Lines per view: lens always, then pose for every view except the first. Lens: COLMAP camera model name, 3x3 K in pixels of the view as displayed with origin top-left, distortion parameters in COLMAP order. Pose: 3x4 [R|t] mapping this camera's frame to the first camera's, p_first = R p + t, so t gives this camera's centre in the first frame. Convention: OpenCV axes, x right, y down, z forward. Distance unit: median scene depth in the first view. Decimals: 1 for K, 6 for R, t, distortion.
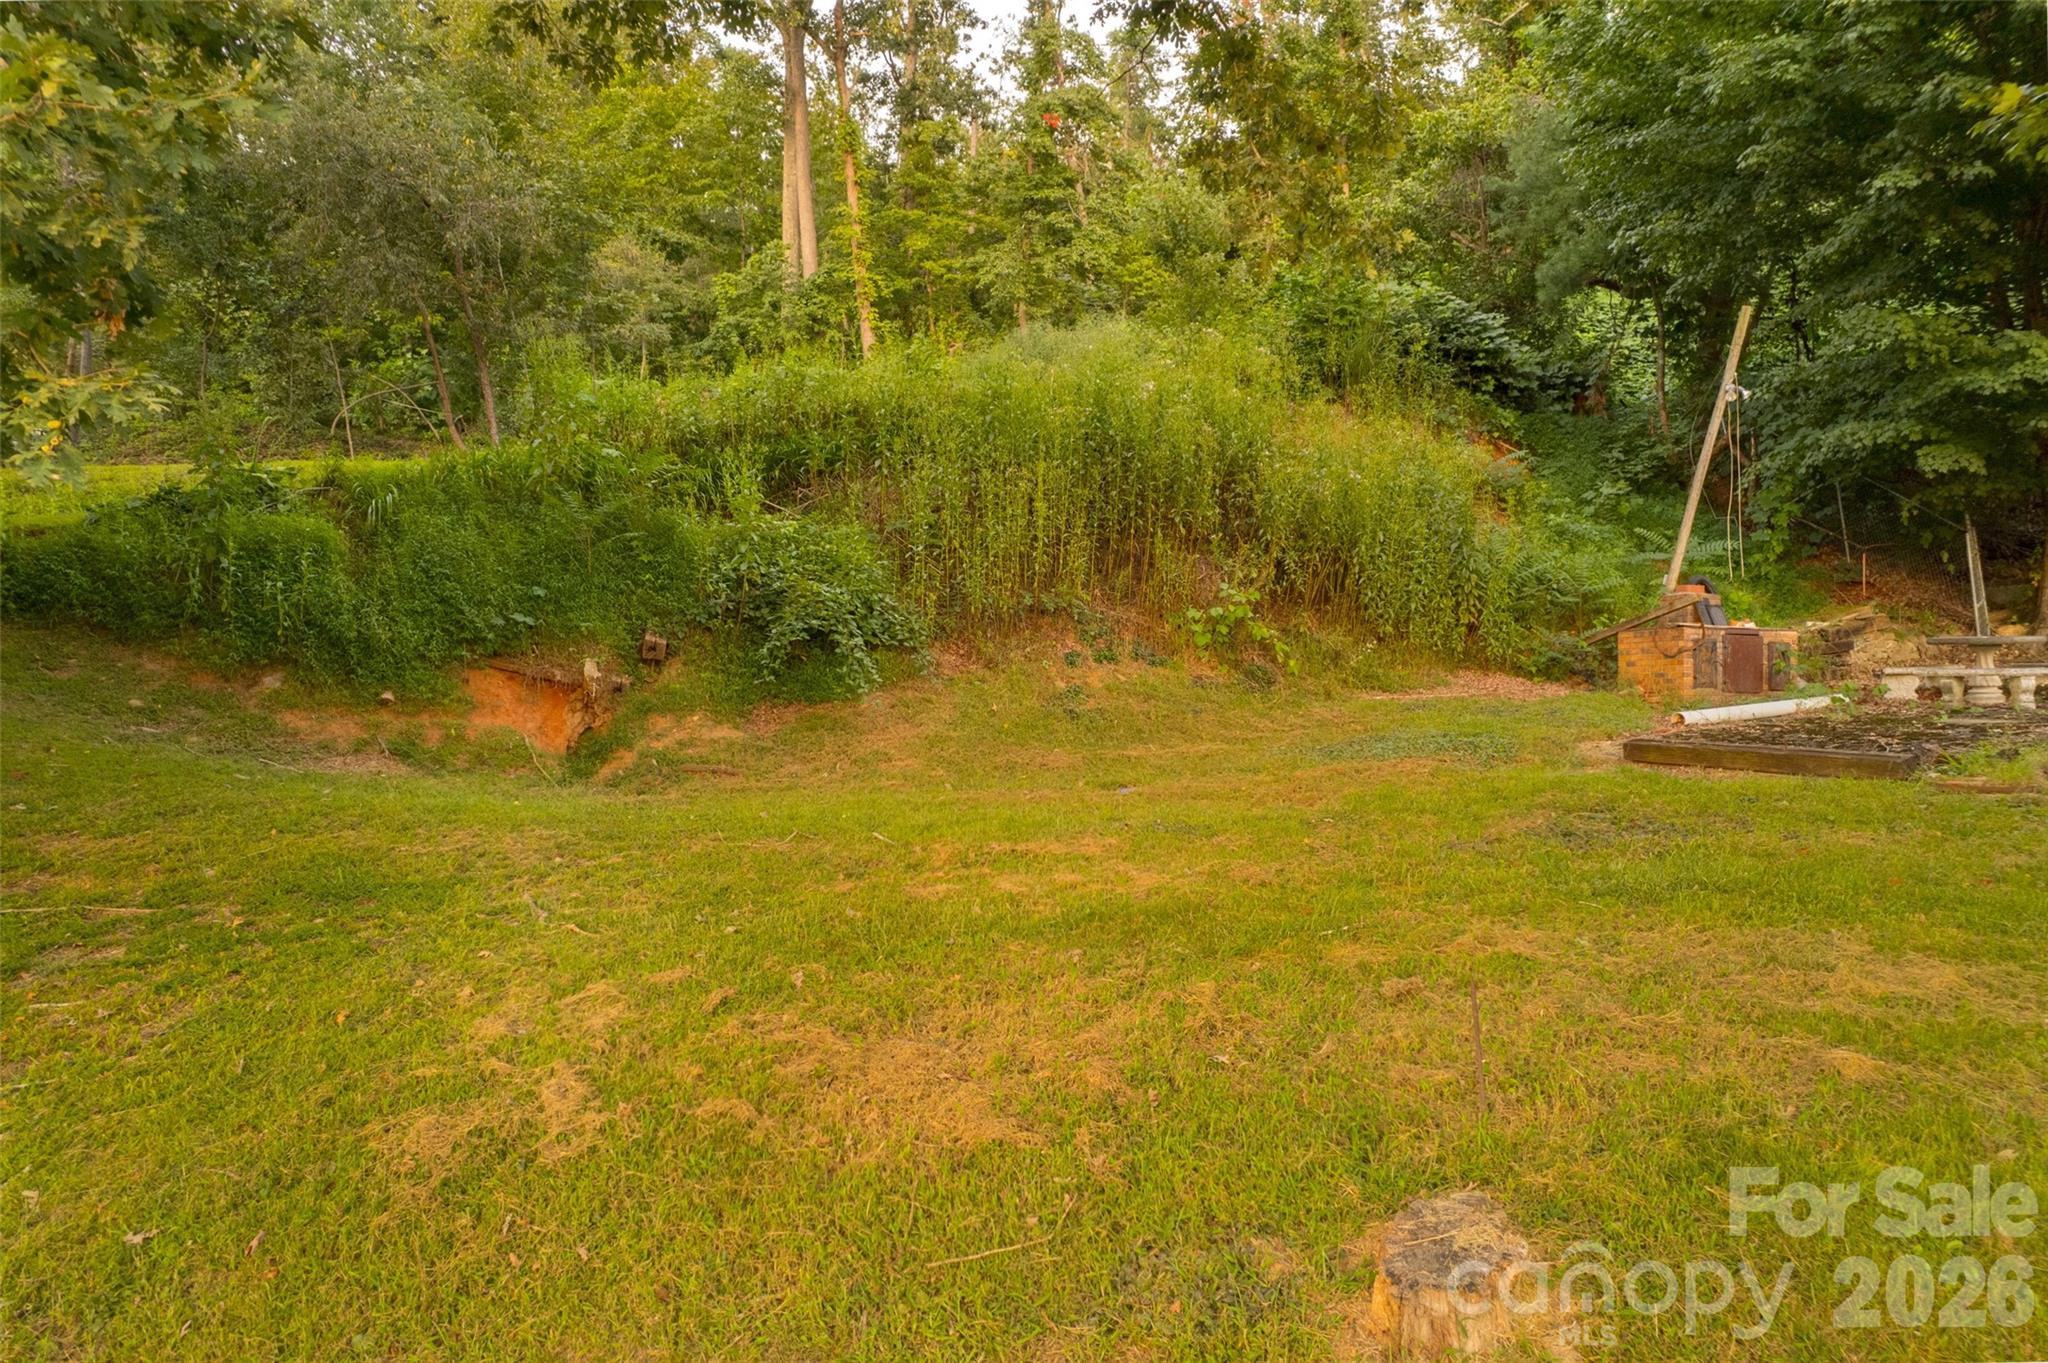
lens RADIAL K [[1313.2, 0, 1024.5], [0, 1313.2, 692.9], [0, 0, 1]] dist [-0.011086, 0.011855]
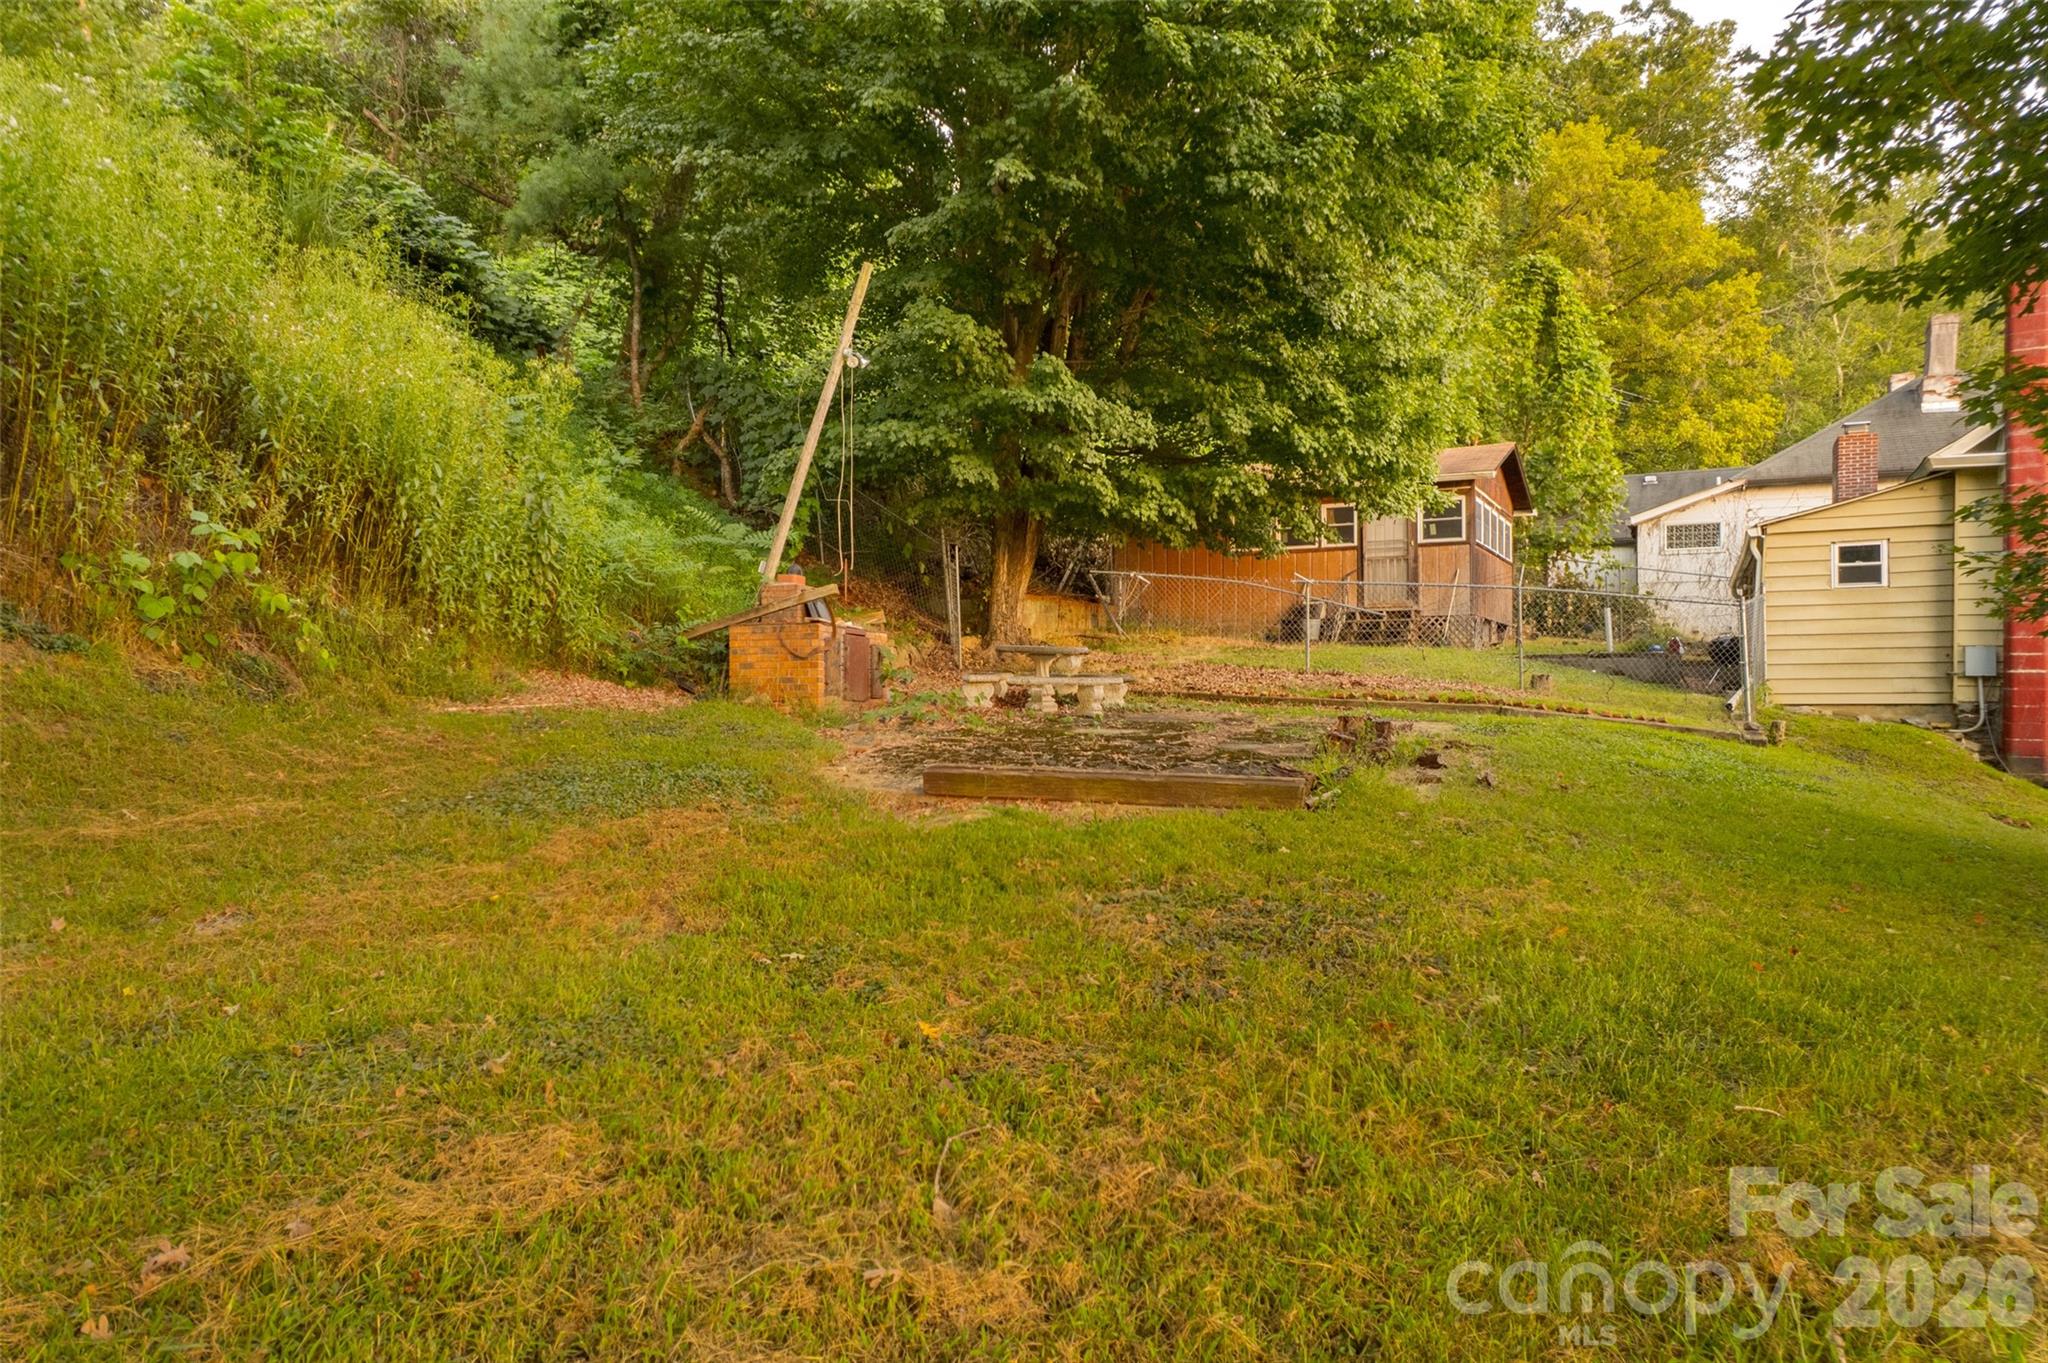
lens RADIAL K [[1313.2, 0, 1030.8], [0, 1313.2, 679.7], [0, 0, 1]] dist [-0.011086, 0.011855]
pose [[0.617618, 0.010496, 0.786408, -0.071965], [-0.002407, 0.999931, -0.011456, -0.004474], [-0.786474, 0.005182, 0.617601, 0.355836]]
